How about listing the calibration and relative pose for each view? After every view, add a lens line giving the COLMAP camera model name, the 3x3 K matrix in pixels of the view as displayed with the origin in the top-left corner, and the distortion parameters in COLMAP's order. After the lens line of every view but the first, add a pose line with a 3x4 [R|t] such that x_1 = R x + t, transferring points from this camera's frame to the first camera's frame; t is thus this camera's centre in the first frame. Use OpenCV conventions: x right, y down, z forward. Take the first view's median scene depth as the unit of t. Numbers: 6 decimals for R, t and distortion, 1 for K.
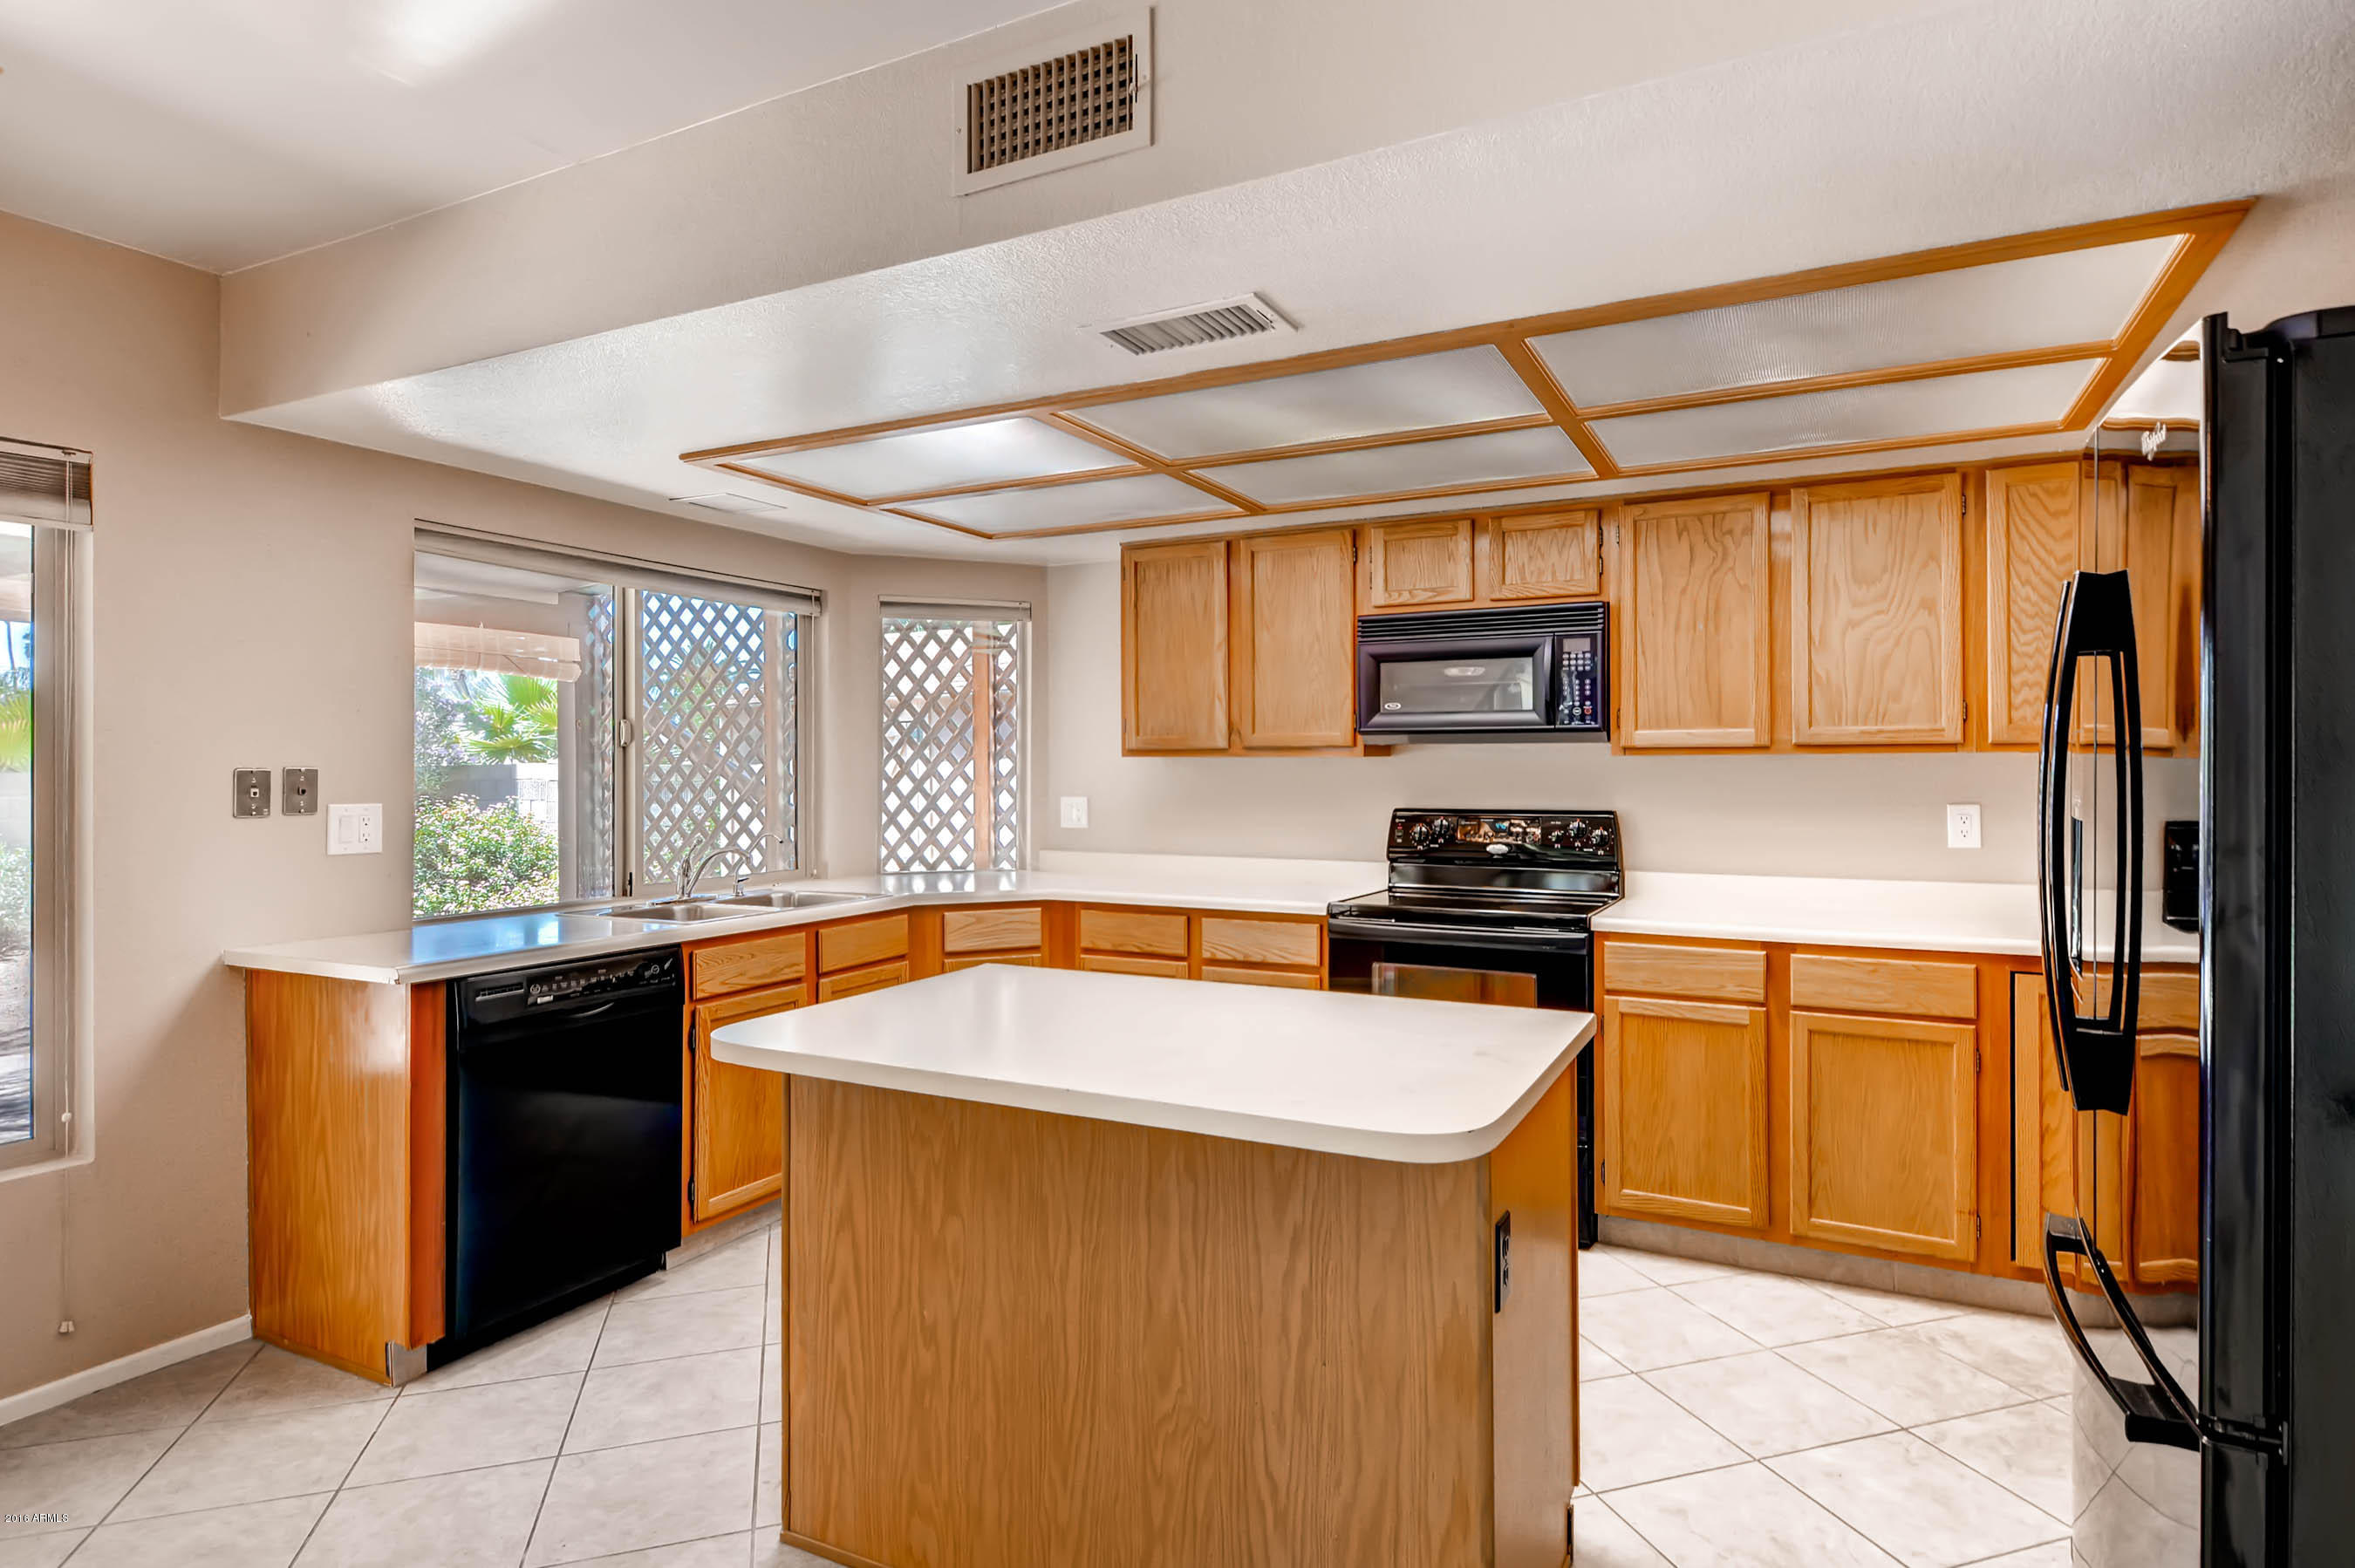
lens RADIAL K [[1240.5, 0, 1214.1], [0, 1240.5, 741.1], [0, 0, 1]] dist [0.009854, -0.007208]
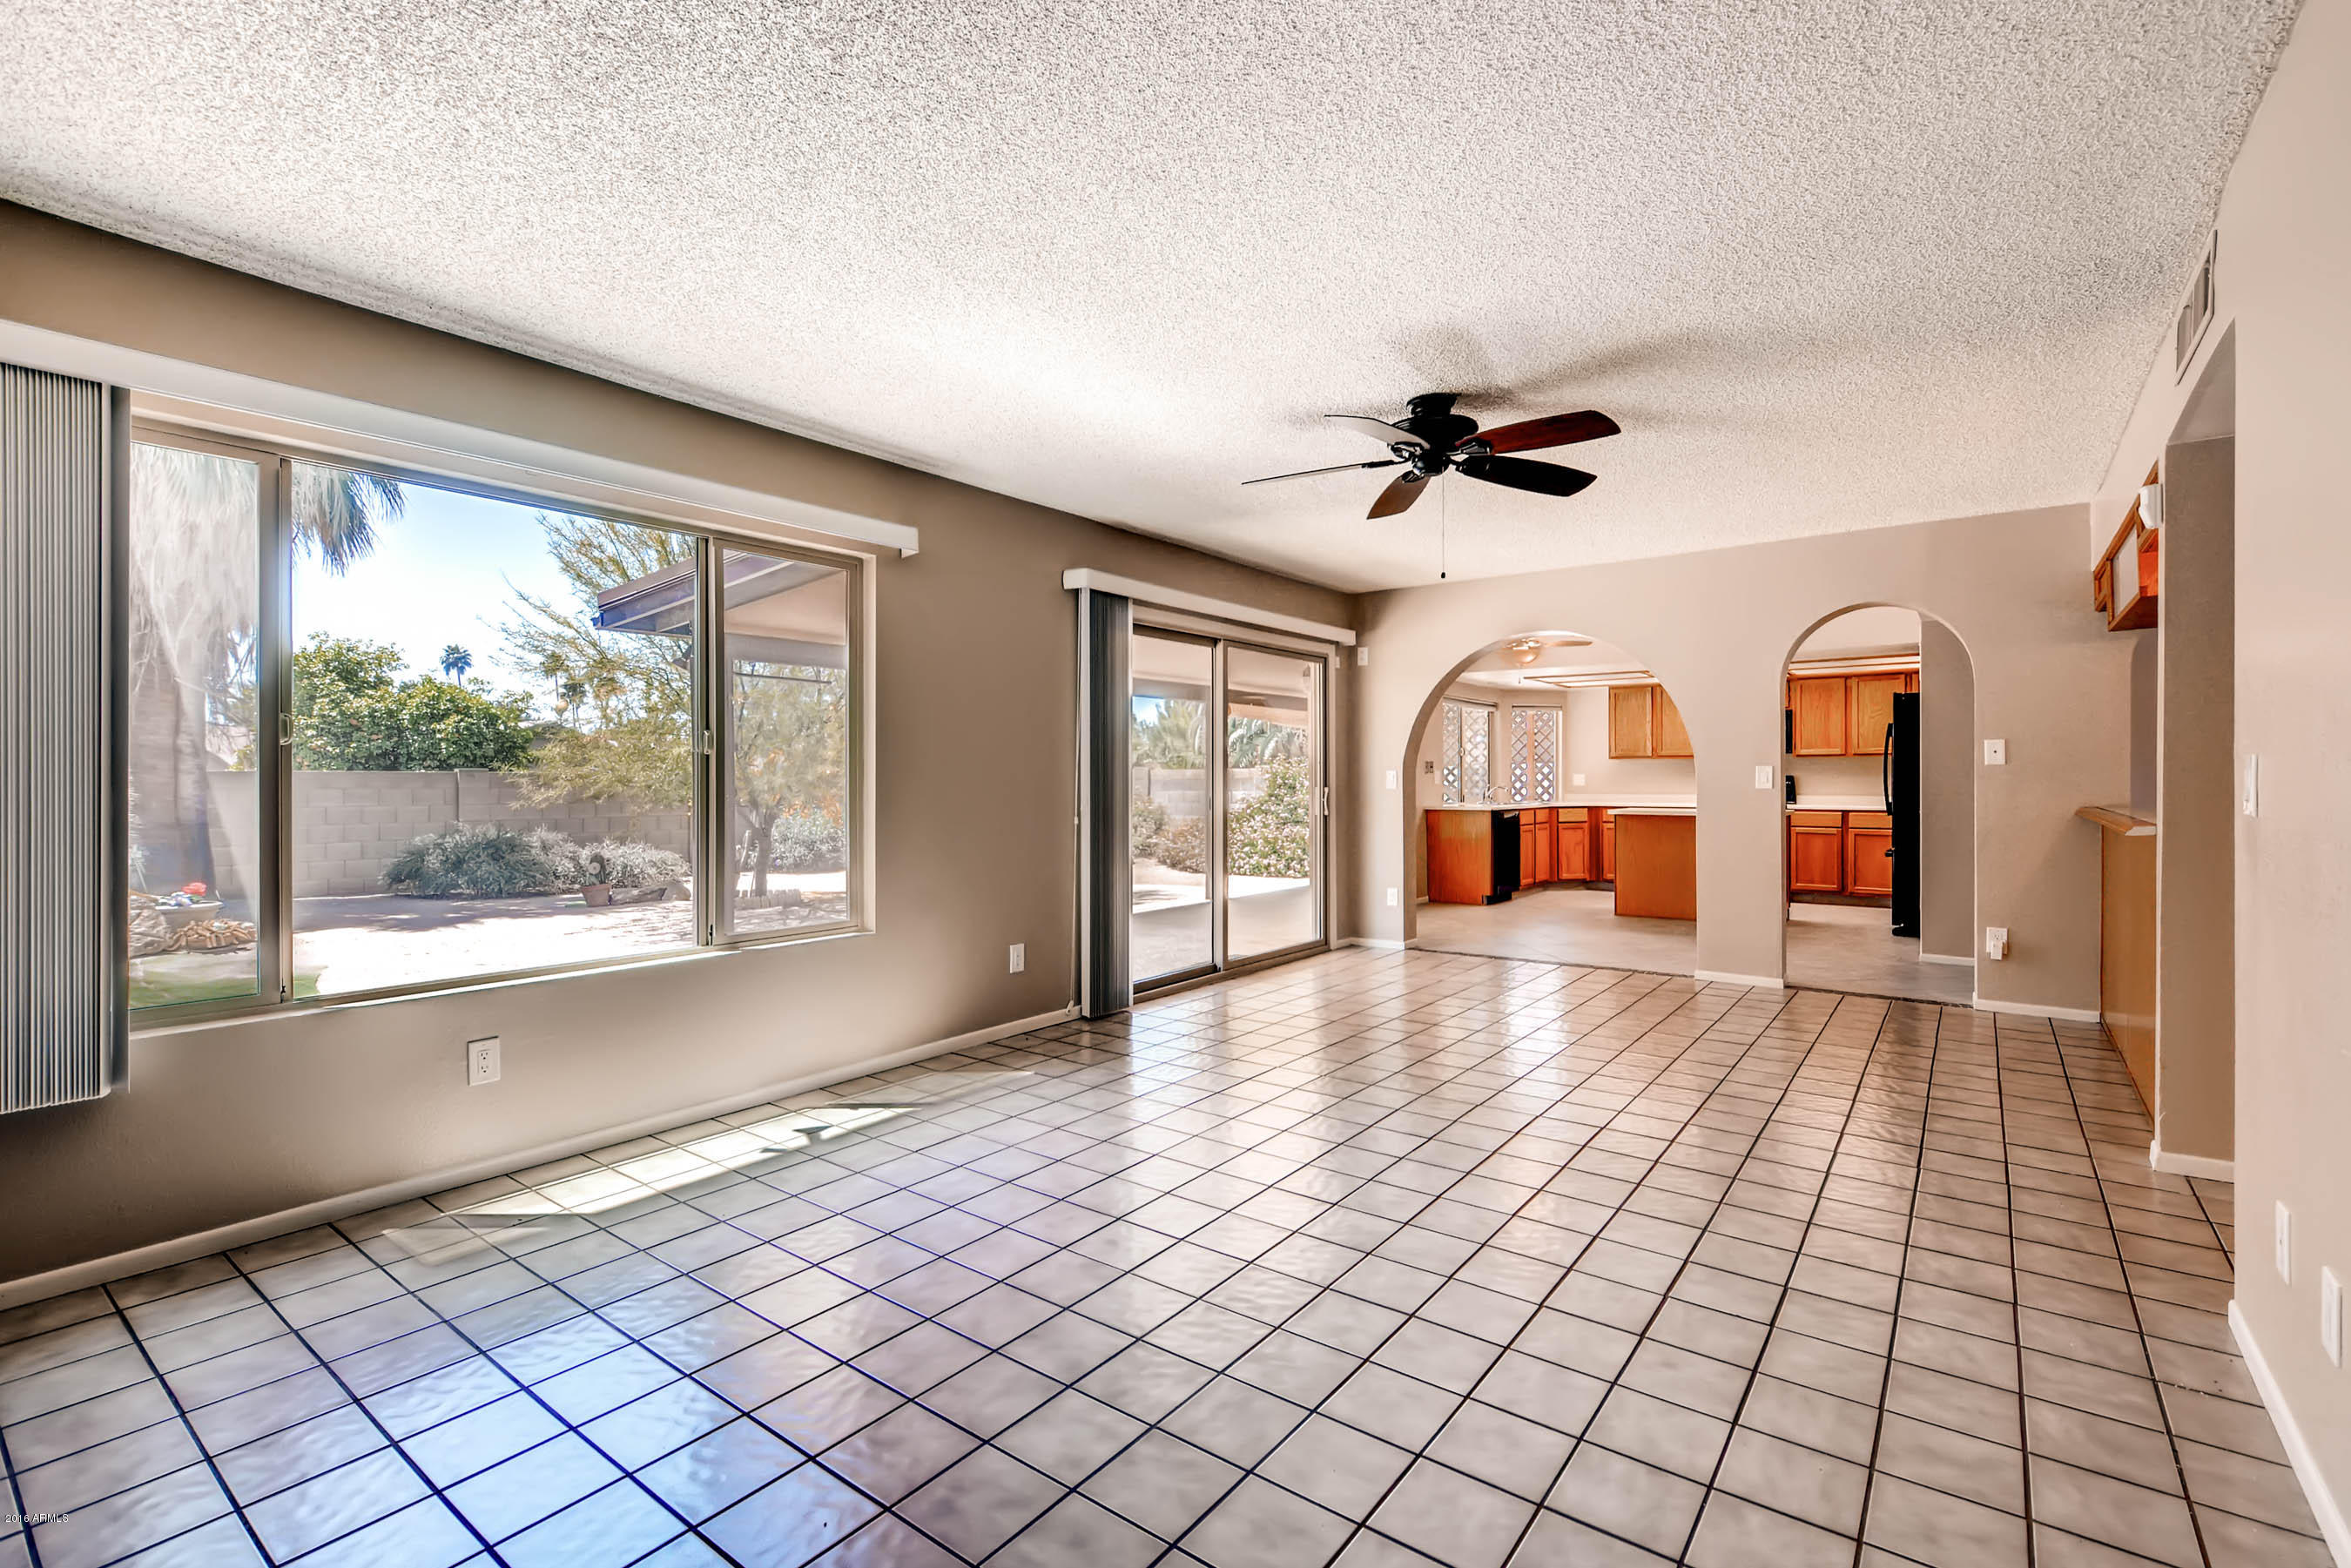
lens RADIAL K [[1046.2, 0, 1180.7], [0, 1046.2, 780.1], [0, 0, 1]] dist [-0.012890, 0.000256]
pose [[0.984331, -0.000127, -0.176331, -0.855505], [0.003388, 0.999829, 0.018192, 0.017564], [0.176299, -0.018505, 0.984163, -2.168923]]
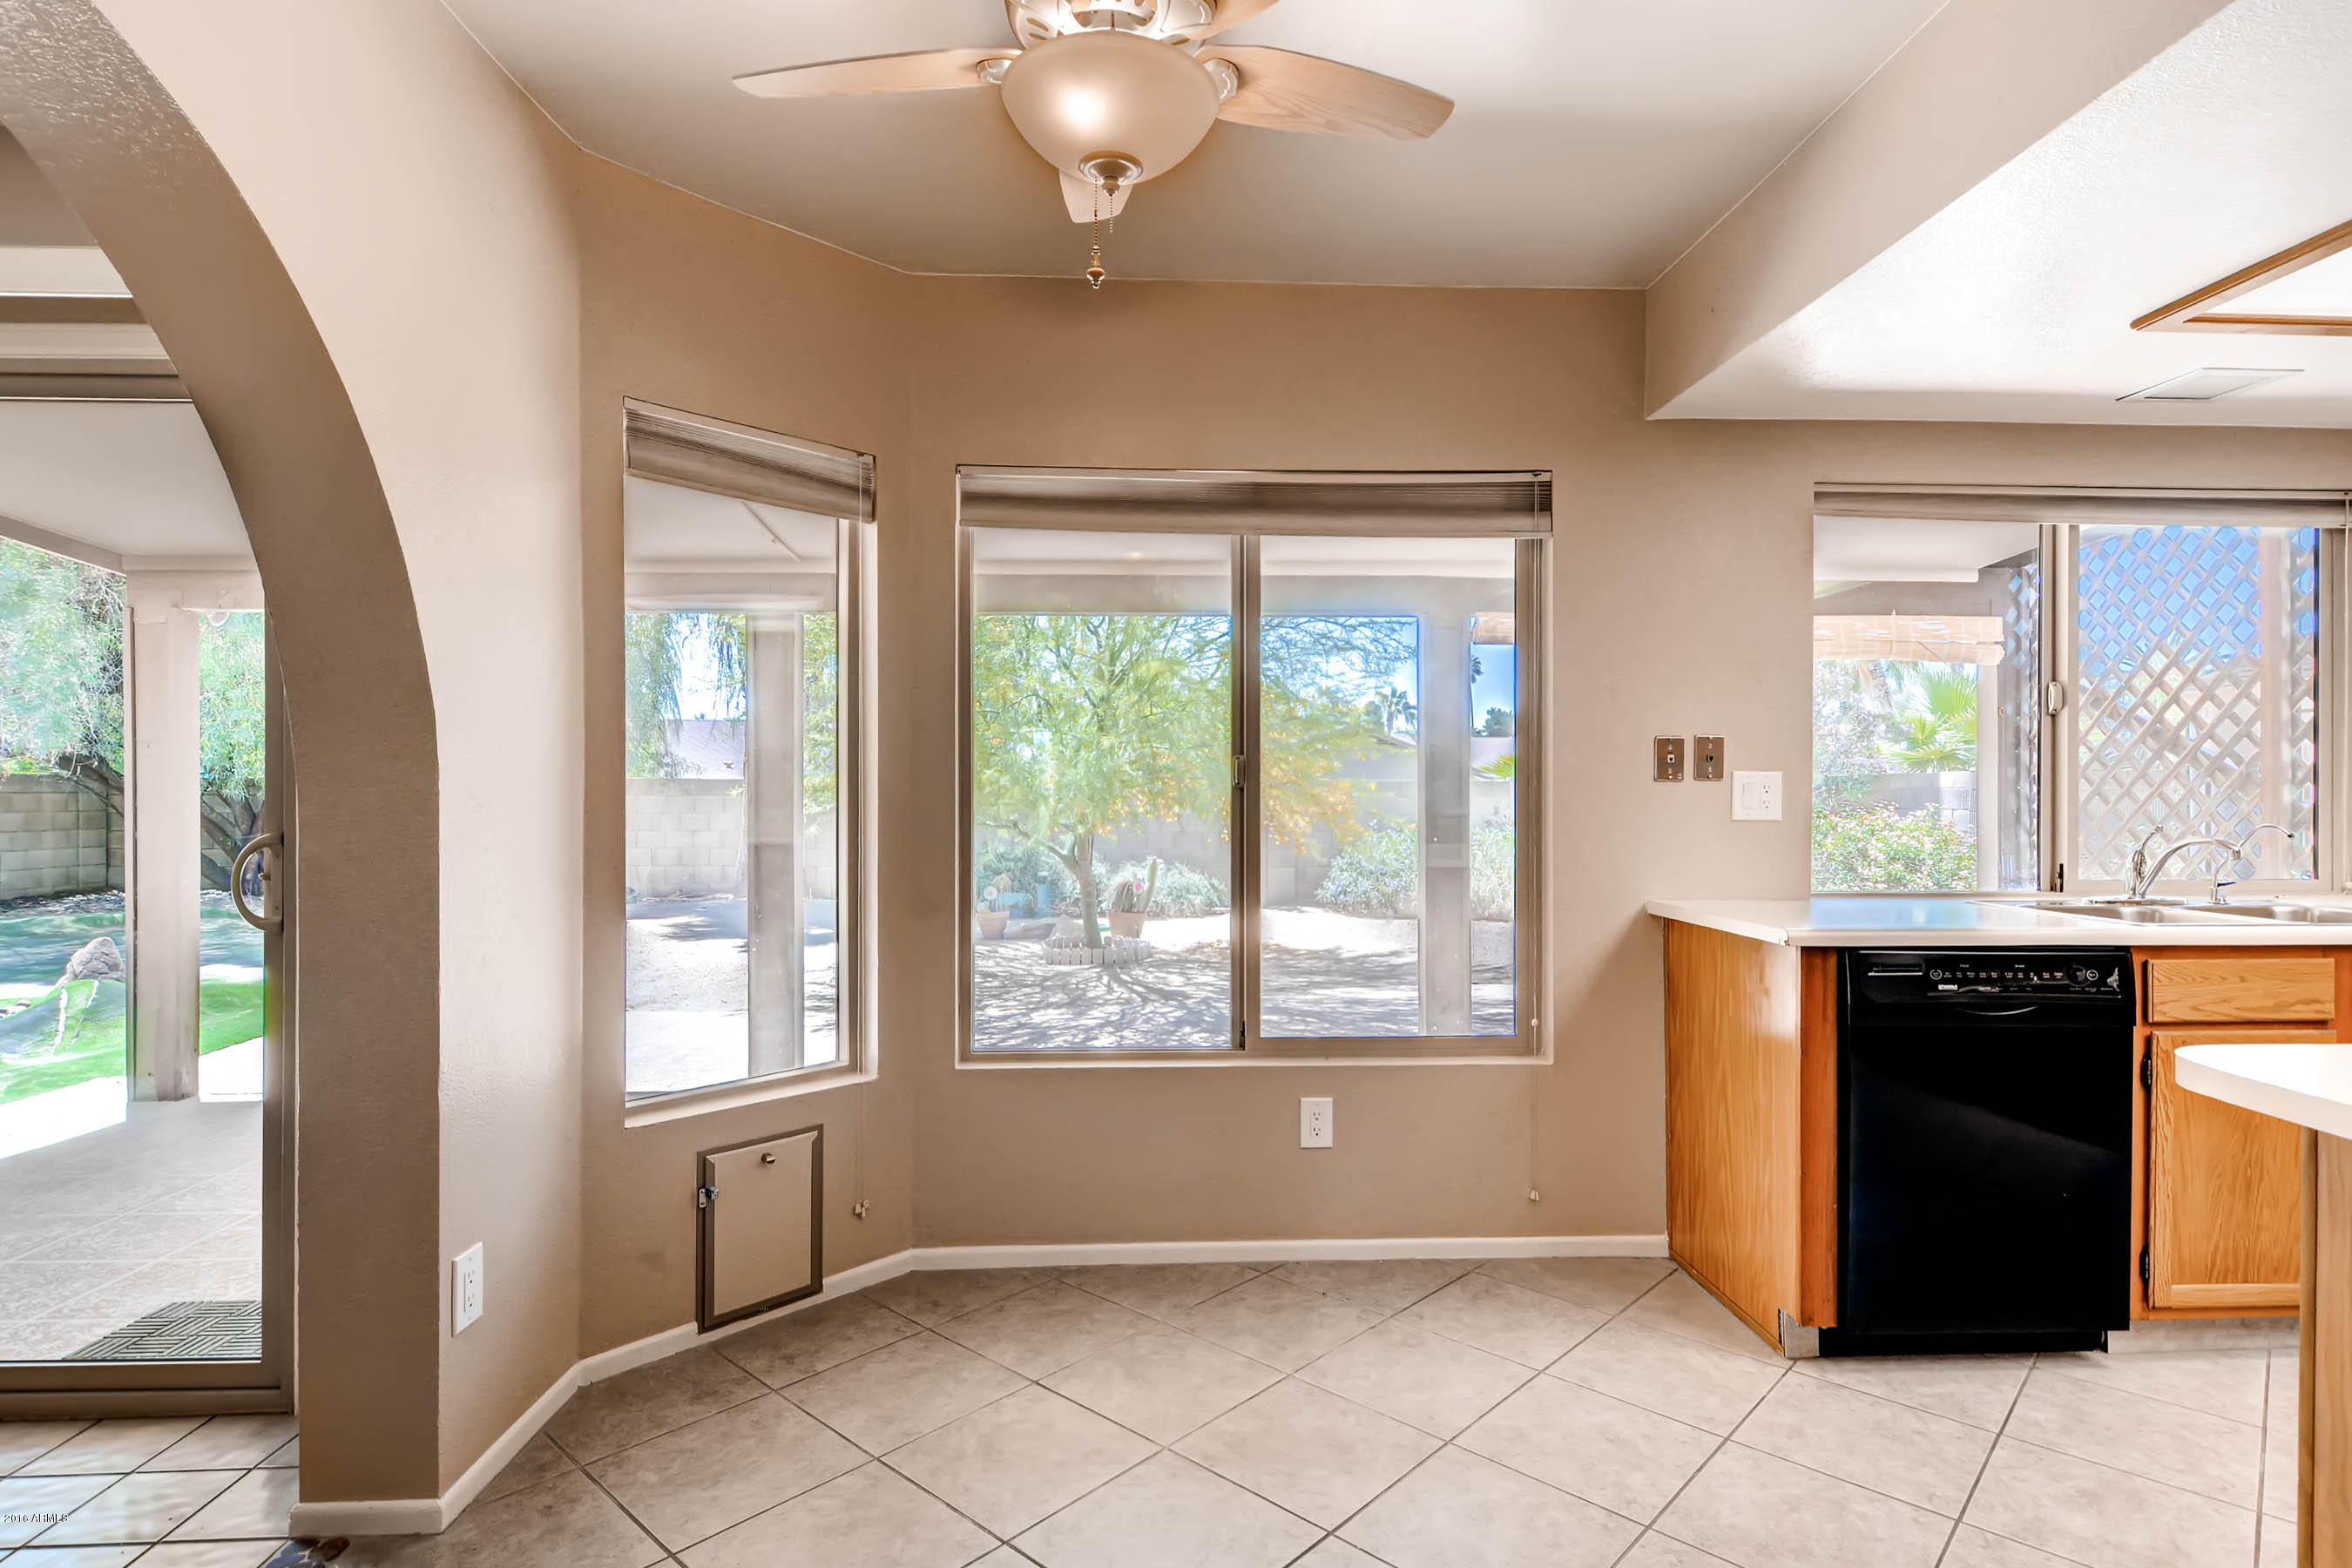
lens RADIAL K [[1239.0, 0, 1168.1], [0, 1239.0, 790.3], [0, 0, 1]] dist [0.009854, -0.007208]
pose [[0.483405, 0.012168, -0.875312, -0.036276], [0.015077, 0.999639, 0.022222, 0.035640], [0.875267, -0.023939, 0.483047, 0.090068]]
